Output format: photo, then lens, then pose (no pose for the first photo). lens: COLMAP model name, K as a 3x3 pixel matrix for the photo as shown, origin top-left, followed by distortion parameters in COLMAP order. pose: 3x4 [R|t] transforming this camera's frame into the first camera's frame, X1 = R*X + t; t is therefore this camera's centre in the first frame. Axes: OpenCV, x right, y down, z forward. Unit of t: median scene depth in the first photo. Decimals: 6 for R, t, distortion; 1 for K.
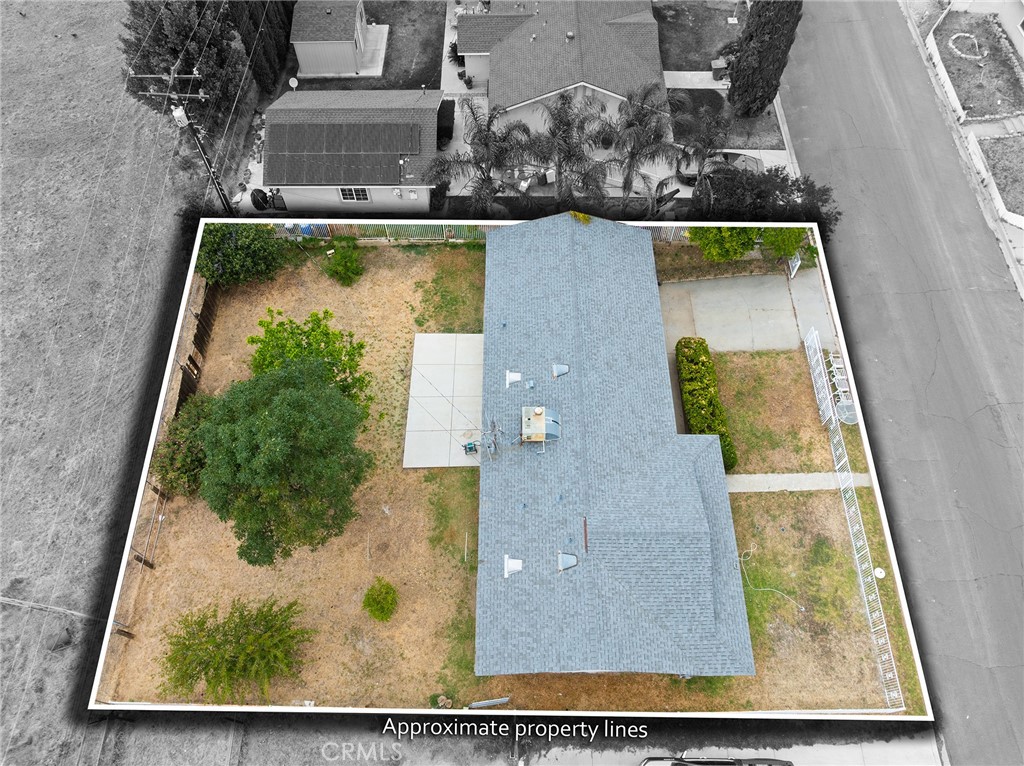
lens RADIAL K [[720.2, 0, 516.9], [0, 720.2, 386.9], [0, 0, 1]] dist [-0.037474, -0.011168]
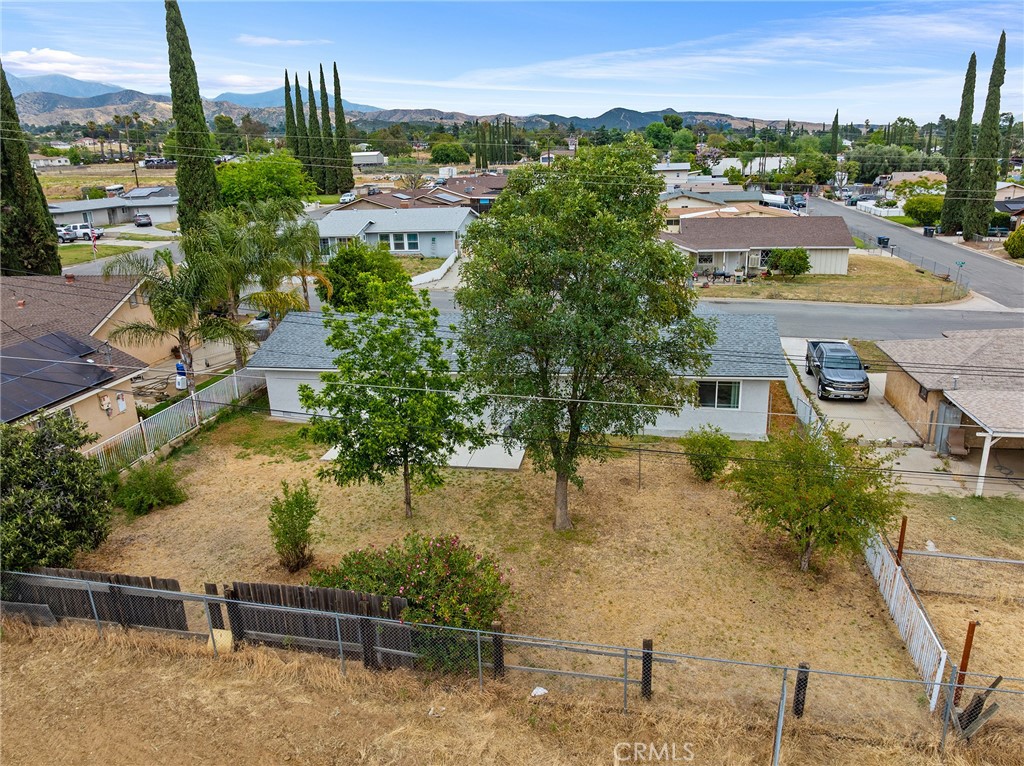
lens RADIAL K [[736.4, 0, 512.5], [0, 736.4, 416.6], [0, 0, 1]] dist [-0.047452, 0.007802]
pose [[0.190259, -0.334850, 0.922863, -0.856278], [0.863777, 0.503851, 0.004739, 0.075956], [-0.466573, 0.796247, 0.385098, 0.655409]]
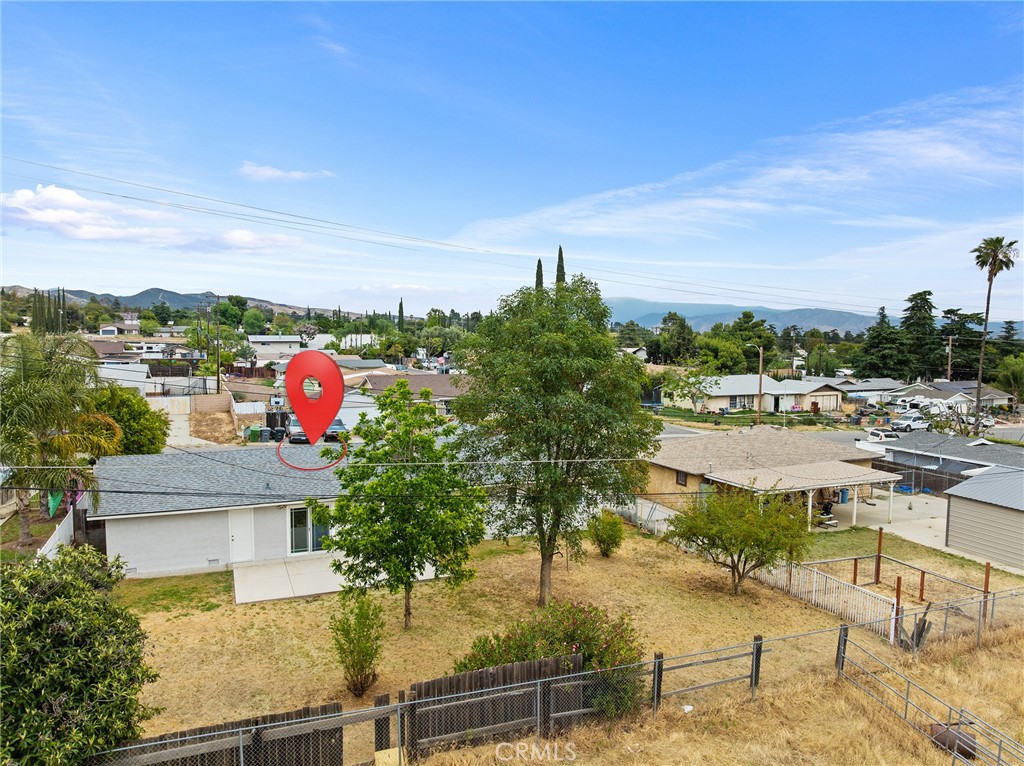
lens RADIAL K [[720.2, 0, 516.9], [0, 720.2, 386.9], [0, 0, 1]] dist [-0.037474, -0.011168]
pose [[-0.405448, -0.069639, 0.911462, -0.897230], [0.785097, 0.484199, 0.386231, -0.240444], [-0.468226, 0.872182, -0.141644, 0.892566]]
